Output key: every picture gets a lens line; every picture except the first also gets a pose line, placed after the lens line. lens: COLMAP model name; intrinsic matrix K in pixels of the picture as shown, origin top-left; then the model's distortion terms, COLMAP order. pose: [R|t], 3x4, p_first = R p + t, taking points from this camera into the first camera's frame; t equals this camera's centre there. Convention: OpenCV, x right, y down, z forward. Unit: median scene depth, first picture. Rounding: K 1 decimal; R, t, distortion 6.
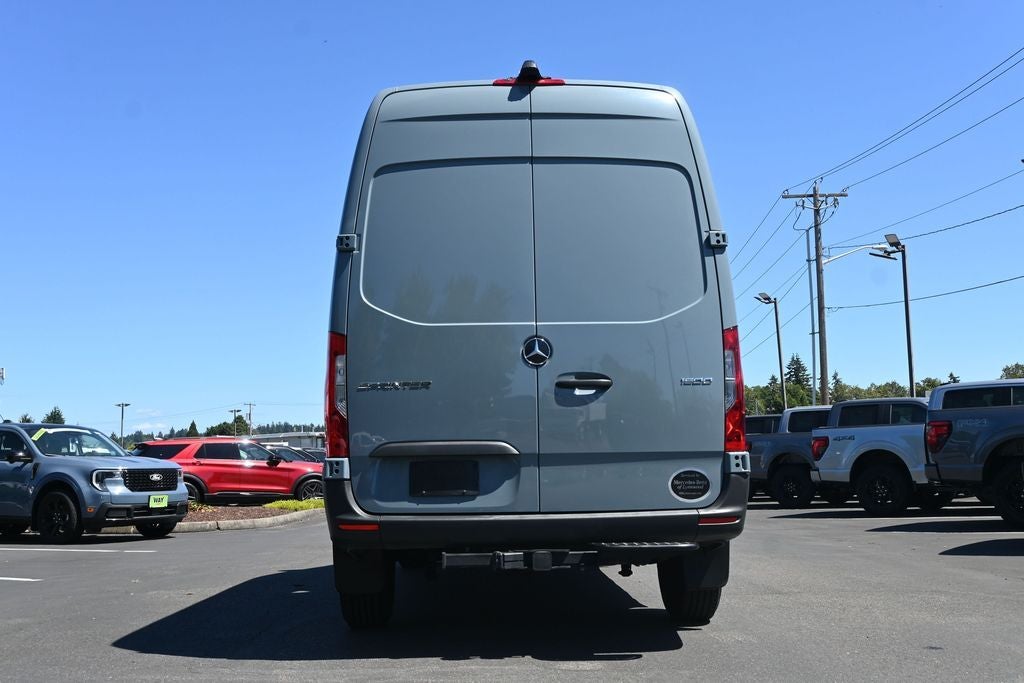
lens RADIAL K [[1070.9, 0, 512.0], [0, 1070.9, 341.5], [0, 0, 1]] dist [0.004186, -0.001007]
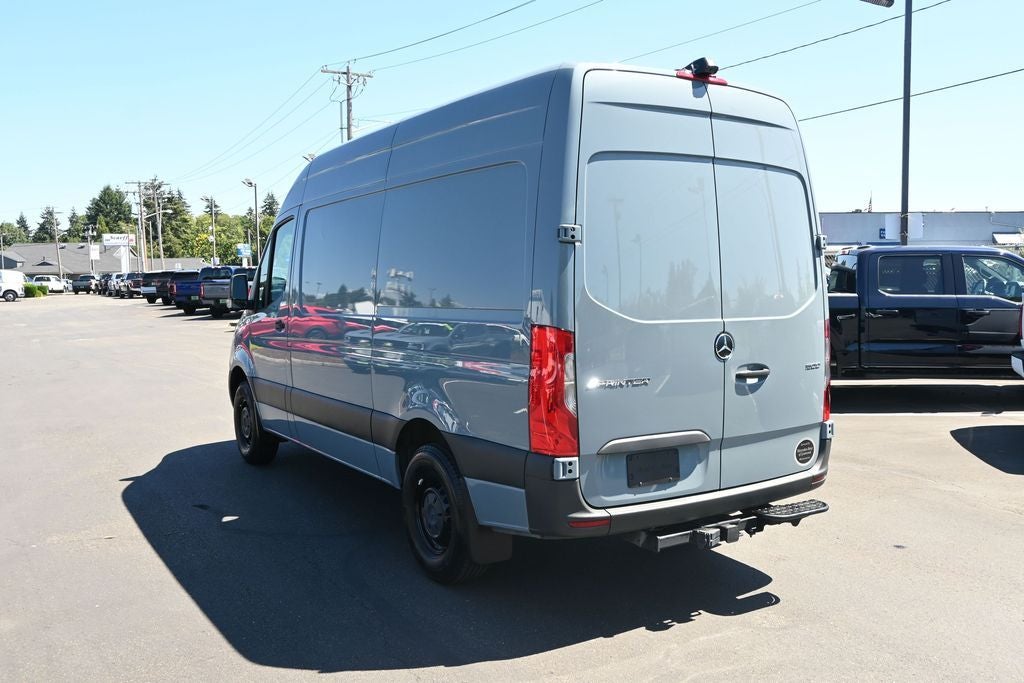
lens RADIAL K [[856.3, 0, 512.0], [0, 856.3, 341.5], [0, 0, 1]] dist [0.003845, -0.002947]
pose [[0.855479, -0.022876, 0.517331, -0.586752], [-0.074108, 0.983332, 0.166030, -0.118999], [-0.512507, -0.180373, 0.839525, 0.363062]]
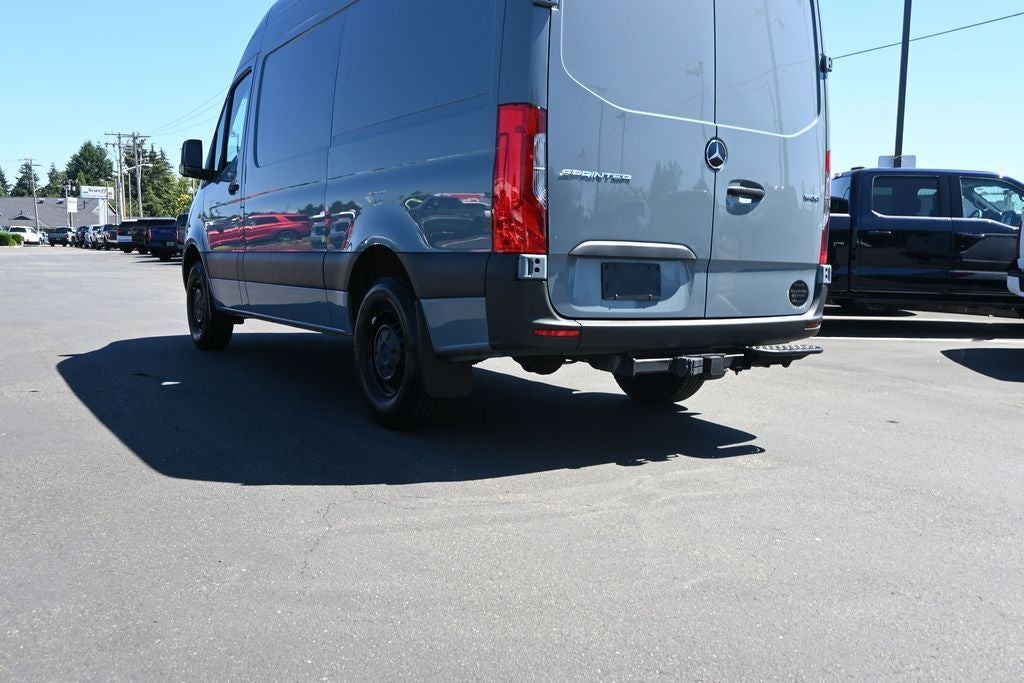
lens RADIAL K [[856.3, 0, 512.0], [0, 856.3, 341.5], [0, 0, 1]] dist [0.003845, -0.002947]
pose [[0.845432, -0.009749, 0.533993, -0.525494], [-0.109907, 0.975258, 0.191813, 0.044062], [-0.522651, -0.220854, 0.823443, 0.402311]]
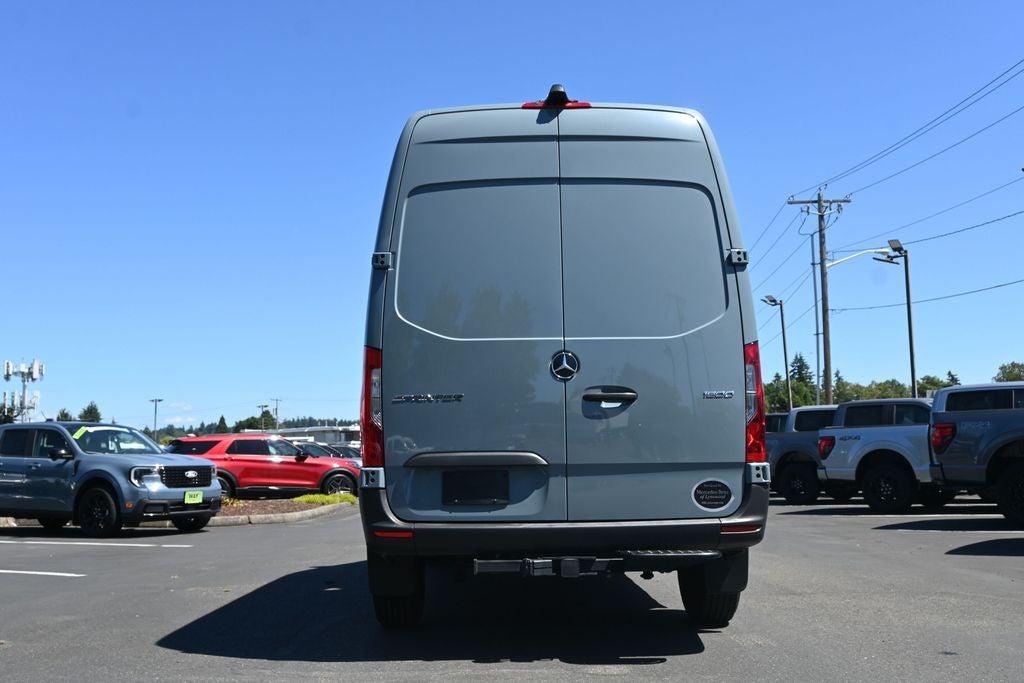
lens RADIAL K [[1025.0, 0, 512.0], [0, 1025.0, 341.5], [0, 0, 1]] dist [0.002491, 0.010236]
pose [[0.999902, 0.001595, -0.013880, -0.013593], [-0.001571, 0.999997, 0.001709, -0.015097], [0.013883, -0.001687, 0.999902, 0.004709]]
